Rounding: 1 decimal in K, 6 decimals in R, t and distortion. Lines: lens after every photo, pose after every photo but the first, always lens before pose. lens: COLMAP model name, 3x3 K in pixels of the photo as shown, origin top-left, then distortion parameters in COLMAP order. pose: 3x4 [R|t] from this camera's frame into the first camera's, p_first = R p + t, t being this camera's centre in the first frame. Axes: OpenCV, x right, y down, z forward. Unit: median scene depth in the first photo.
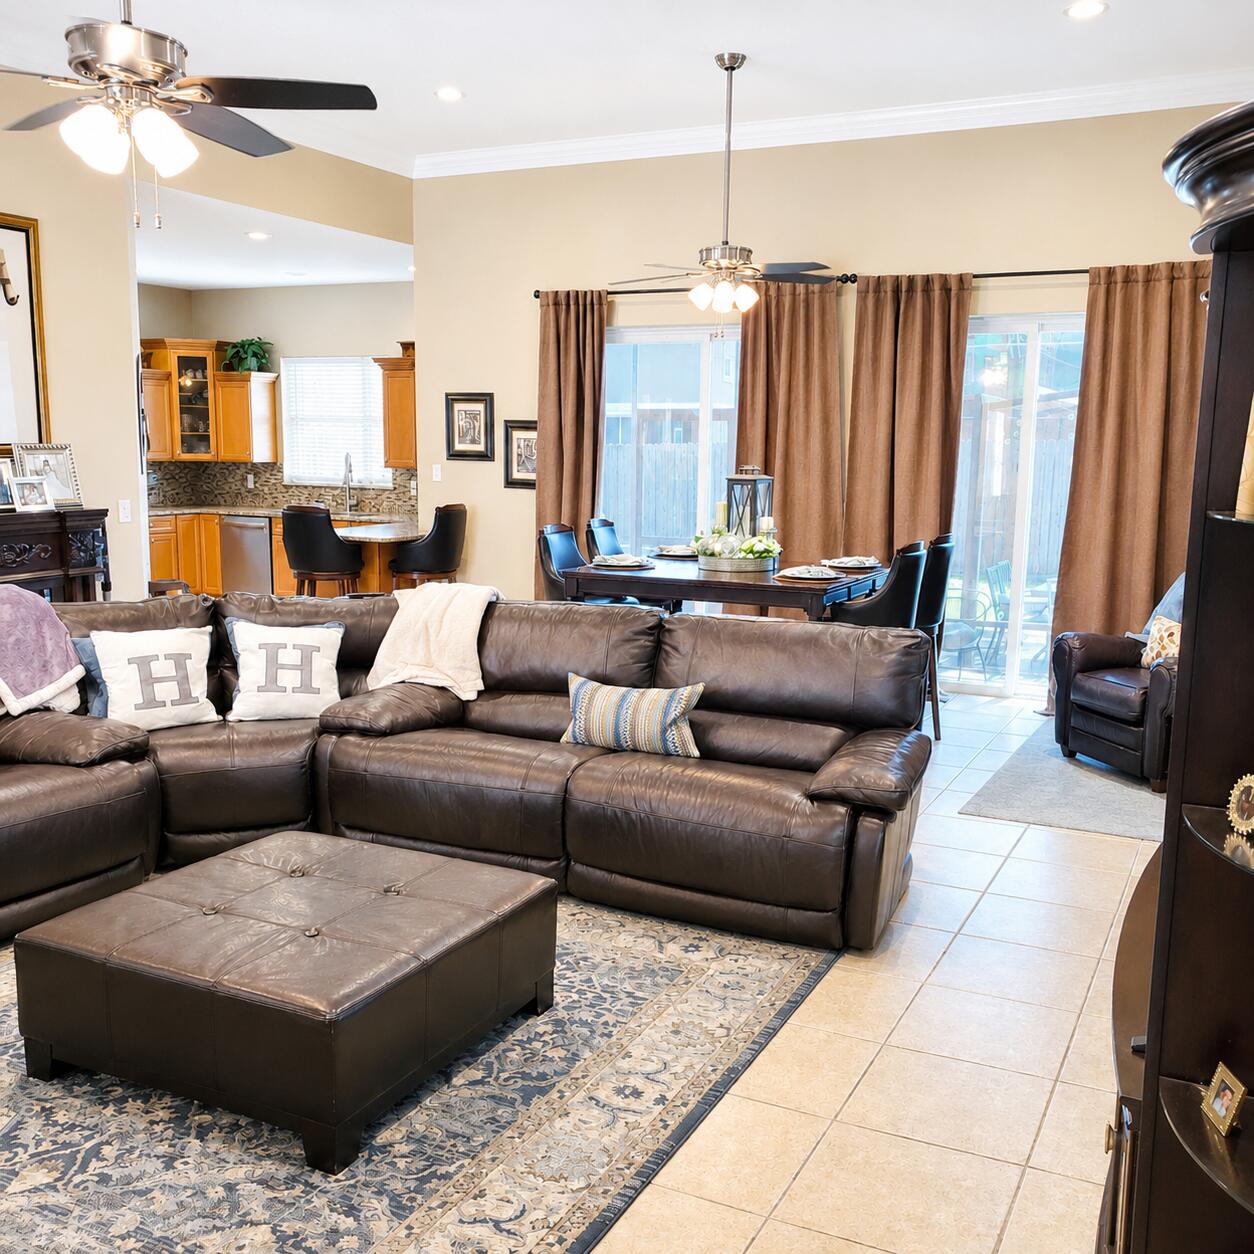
lens RADIAL K [[1293.2, 0, 627.4], [0, 1293.2, 626.2], [0, 0, 1]] dist [-0.013613, 0.000000]
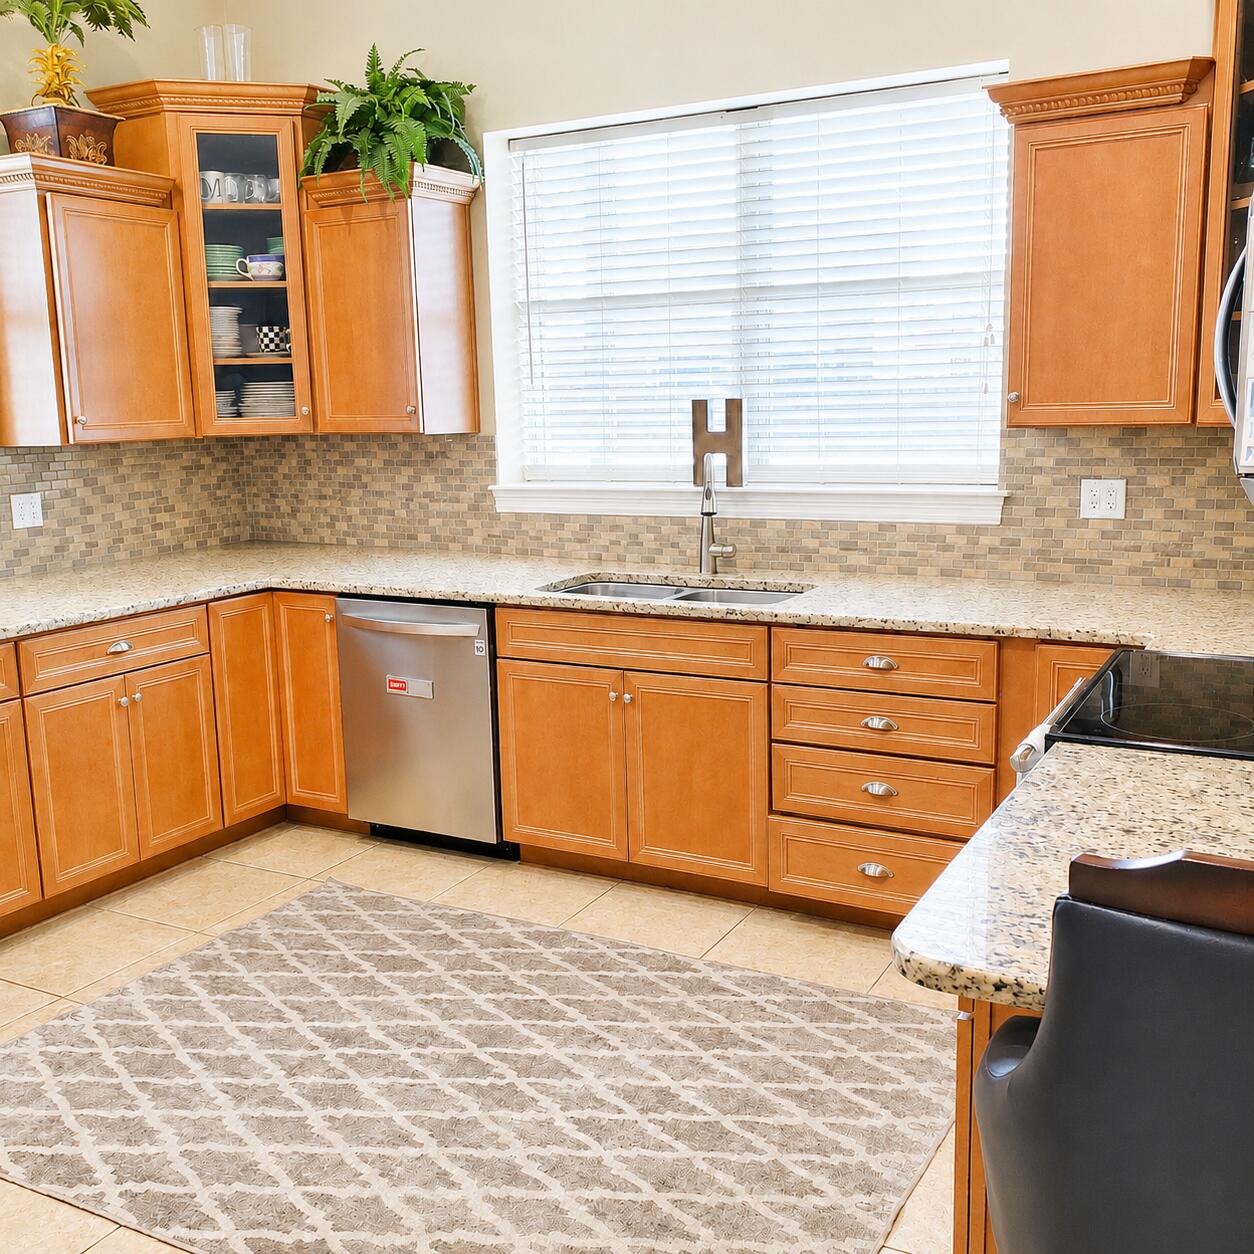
lens RADIAL K [[1293.2, 0, 626.7], [0, 1293.2, 619.6], [0, 0, 1]] dist [-0.013613, 0.000000]
pose [[0.998304, -0.025085, -0.052541, -0.217148], [0.026856, 0.999085, 0.033281, -0.087519], [0.051658, -0.034636, 0.998064, 0.654274]]
